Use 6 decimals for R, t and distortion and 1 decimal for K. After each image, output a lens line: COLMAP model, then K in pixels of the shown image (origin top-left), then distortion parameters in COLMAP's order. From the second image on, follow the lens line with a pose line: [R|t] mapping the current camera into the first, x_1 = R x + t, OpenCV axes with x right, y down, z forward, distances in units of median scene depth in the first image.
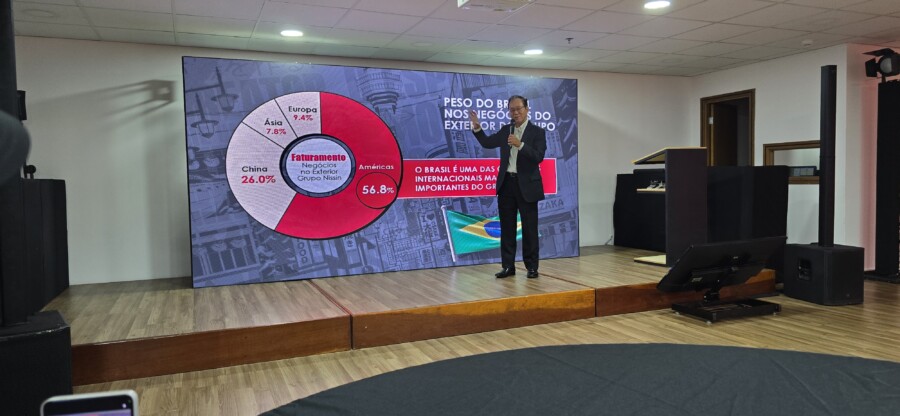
lens RADIAL K [[605.0, 0, 454.5], [0, 605.0, 206.9], [0, 0, 1]] dist [-0.011360, -0.011171]
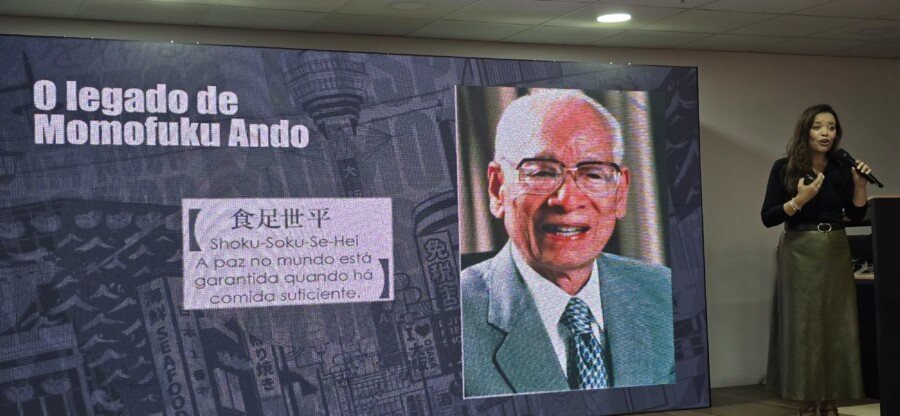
lens RADIAL K [[605.0, 0, 448.6], [0, 605.0, 210.4], [0, 0, 1]] dist [-0.011360, -0.011171]
pose [[0.999578, -0.006659, -0.028288, -0.001730], [0.006098, 0.999784, -0.019855, -0.076994], [0.028415, 0.019674, 0.999403, 0.474057]]
